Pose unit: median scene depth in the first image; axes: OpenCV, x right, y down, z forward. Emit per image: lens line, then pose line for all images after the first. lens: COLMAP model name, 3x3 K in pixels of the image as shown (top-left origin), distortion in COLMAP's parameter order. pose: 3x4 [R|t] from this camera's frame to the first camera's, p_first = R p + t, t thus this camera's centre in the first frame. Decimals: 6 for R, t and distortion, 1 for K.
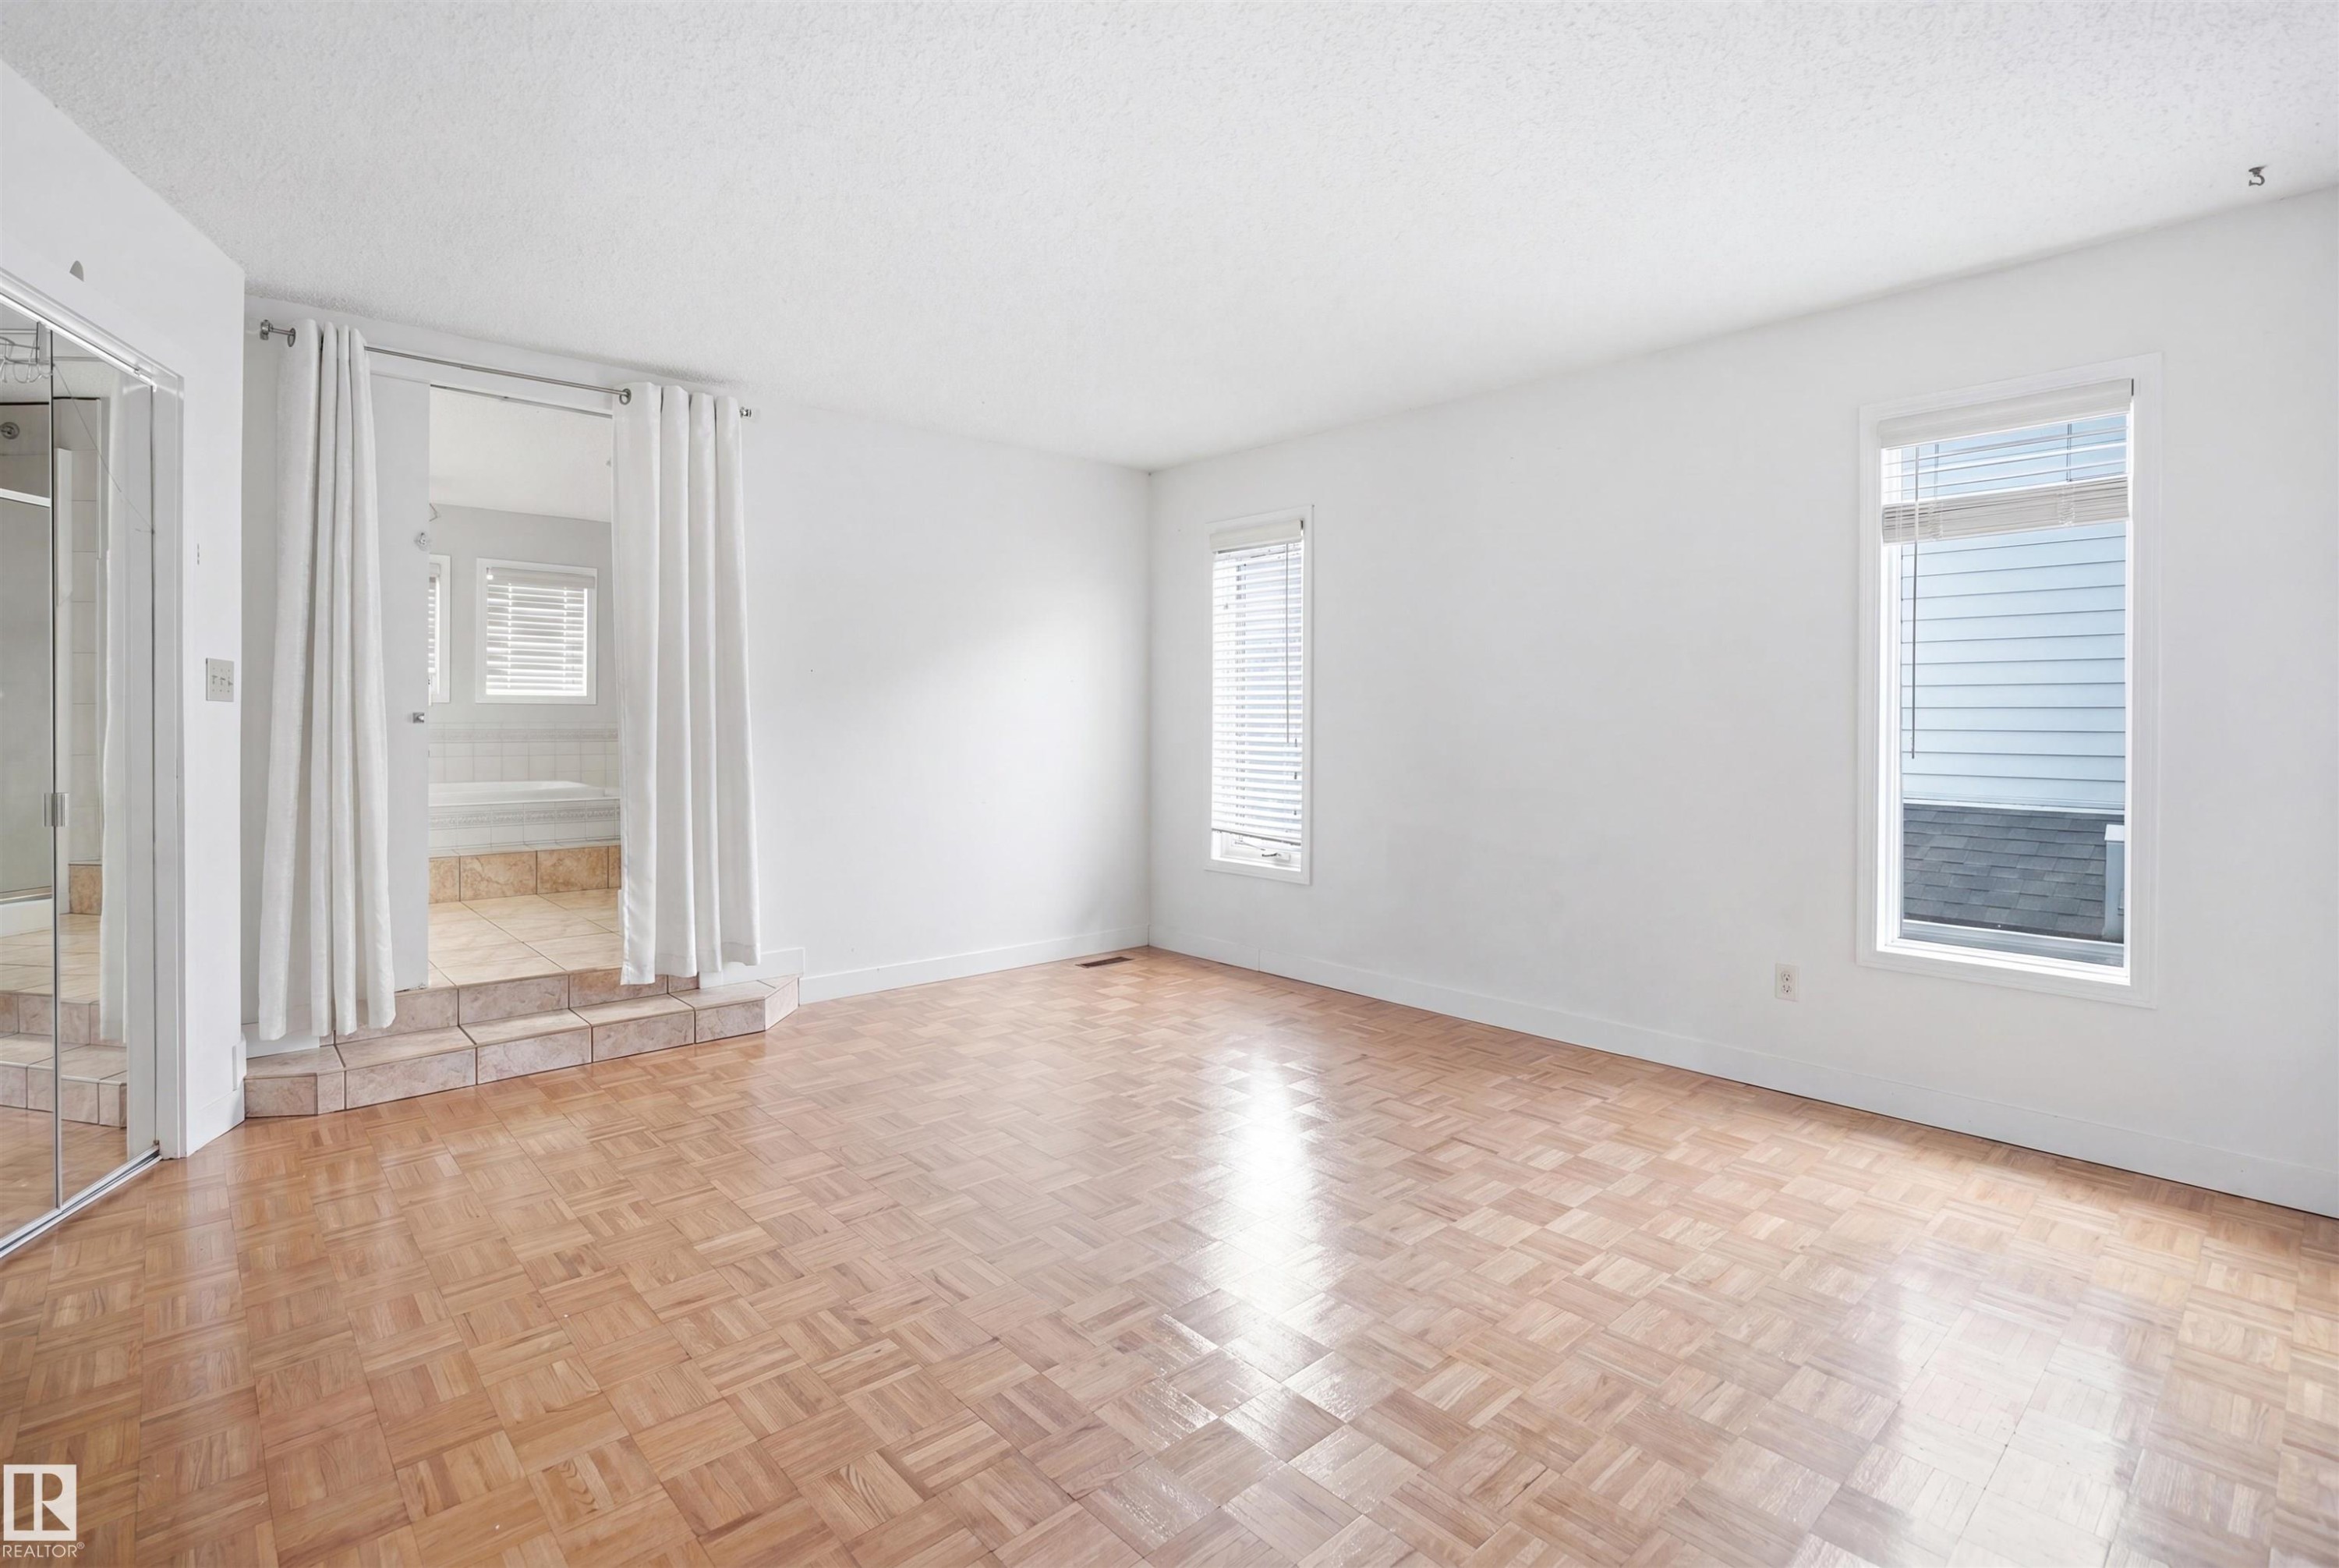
lens RADIAL K [[1116.6, 0, 1162.0], [0, 1116.6, 721.1], [0, 0, 1]] dist [-0.003575, 0.000336]
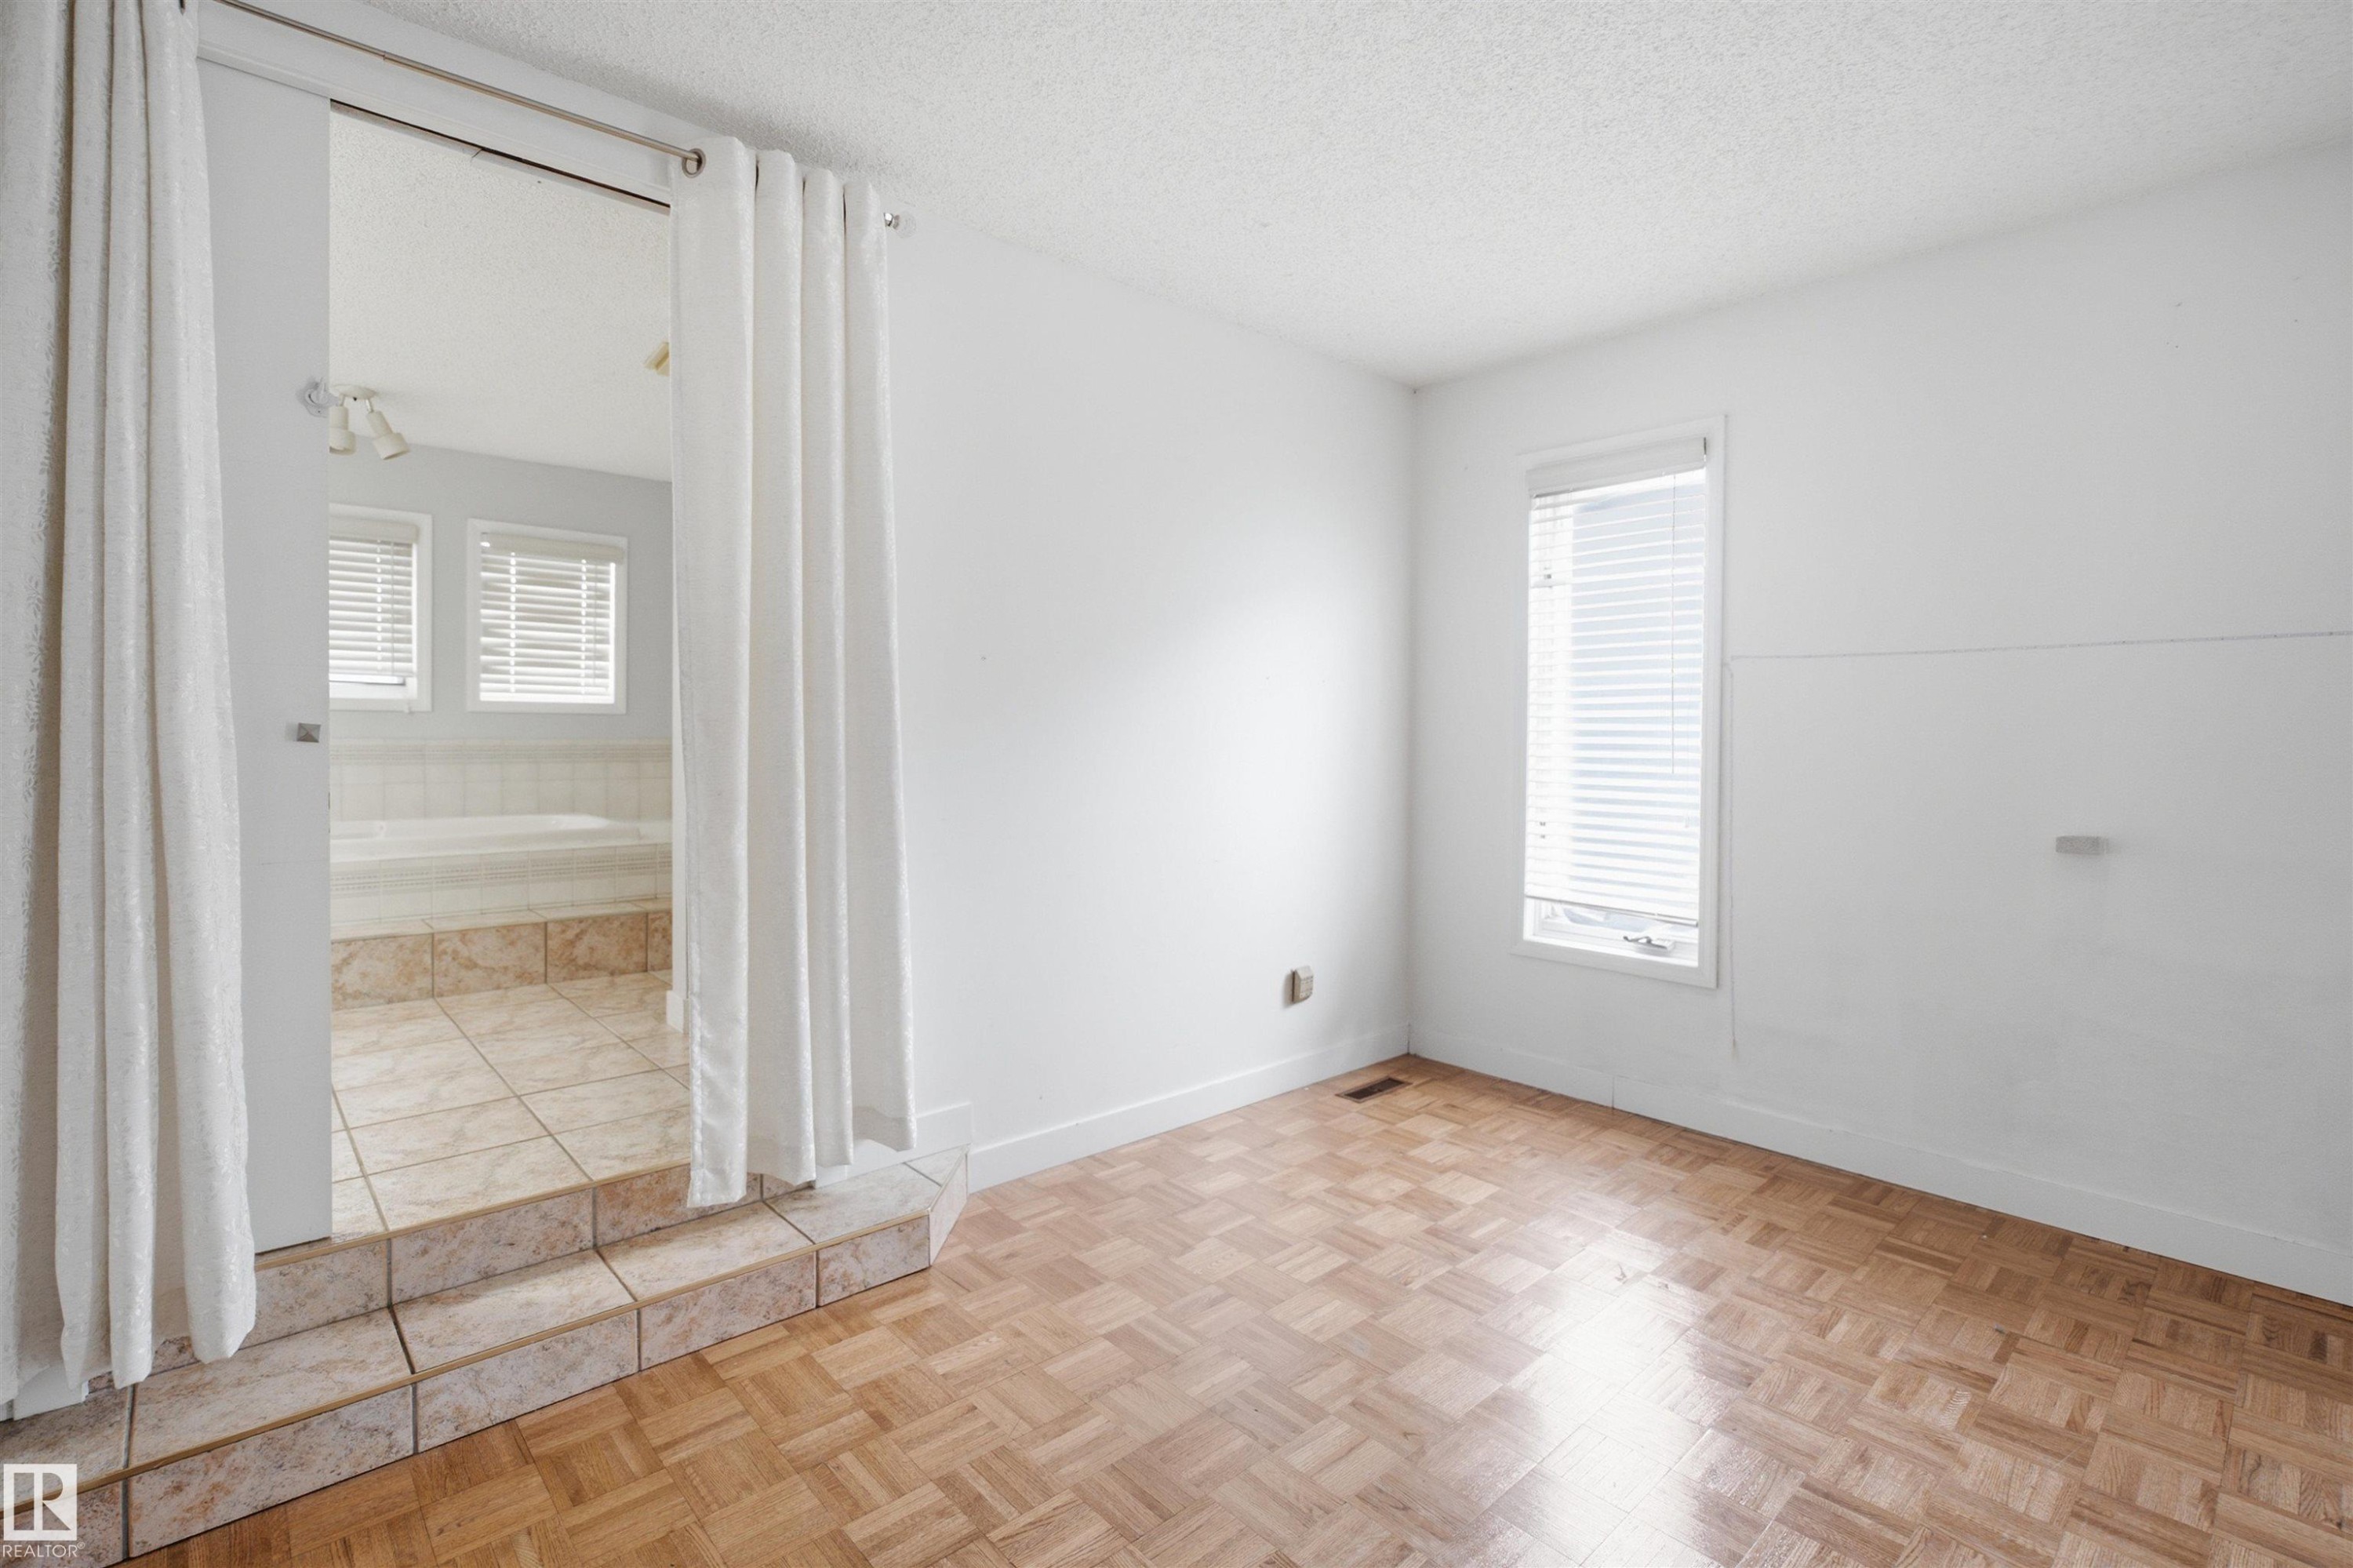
lens RADIAL K [[1083.8, 0, 1183.8], [0, 1083.8, 746.8], [0, 0, 1]] dist [-0.001321, 0.000219]
pose [[0.999898, 0.003884, 0.013747, -0.189895], [-0.004046, 0.999923, 0.011725, -0.003040], [-0.013701, -0.011780, 0.999837, 0.353066]]
